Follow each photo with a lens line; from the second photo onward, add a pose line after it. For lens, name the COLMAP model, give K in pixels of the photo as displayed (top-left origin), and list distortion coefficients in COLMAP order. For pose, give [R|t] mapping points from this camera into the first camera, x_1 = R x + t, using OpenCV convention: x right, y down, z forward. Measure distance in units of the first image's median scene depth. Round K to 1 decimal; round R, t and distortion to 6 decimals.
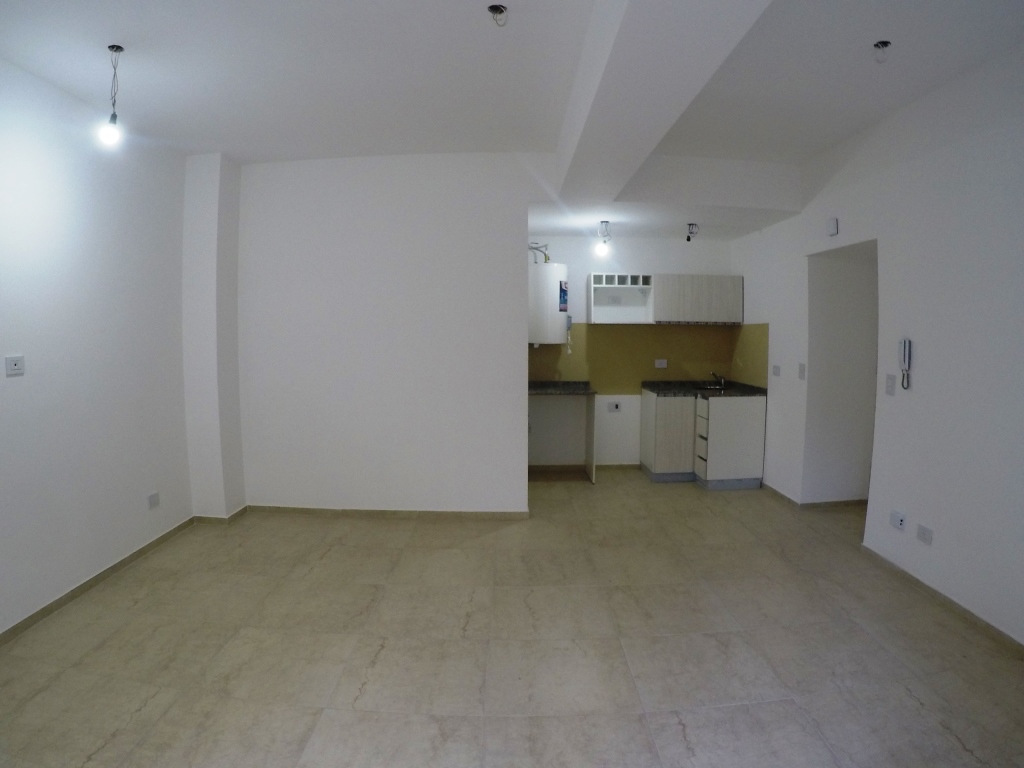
lens RADIAL K [[605.8, 0, 504.4], [0, 605.8, 372.3], [0, 0, 1]] dist [-0.241214, 0.062115]
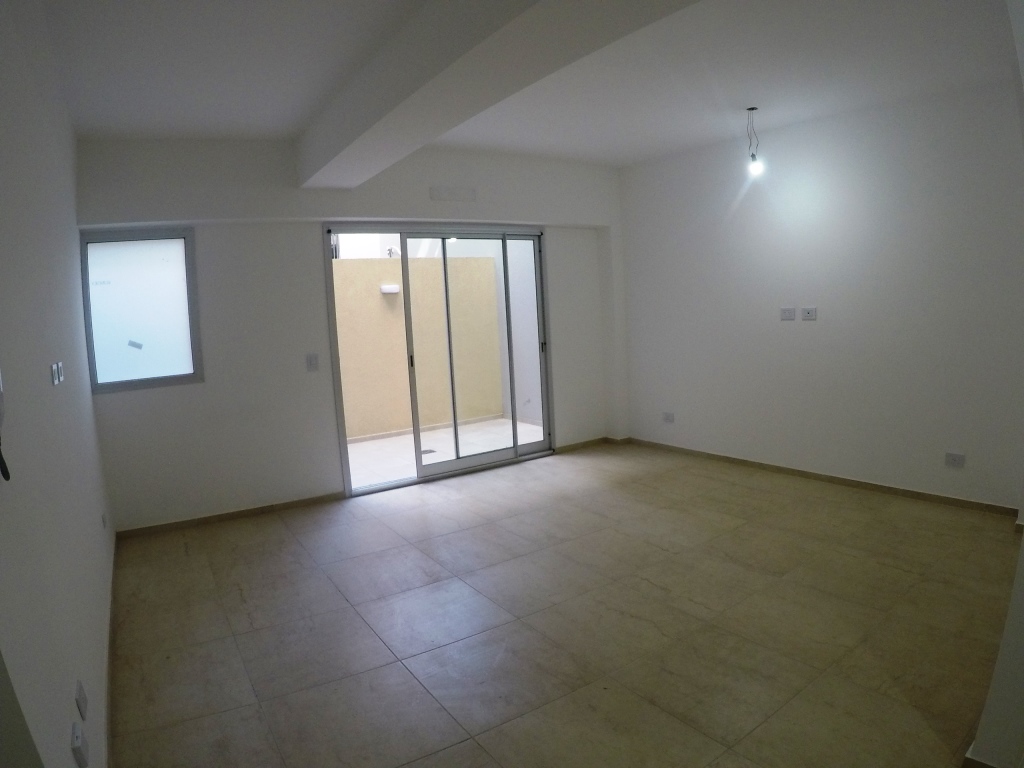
lens RADIAL K [[605.8, 0, 504.4], [0, 605.8, 372.3], [0, 0, 1]] dist [-0.241214, 0.062115]
pose [[-0.832850, 0.105197, -0.543411, 0.685791], [0.020401, 0.986940, 0.159790, -0.115308], [0.553123, 0.121995, -0.824119, 1.666777]]
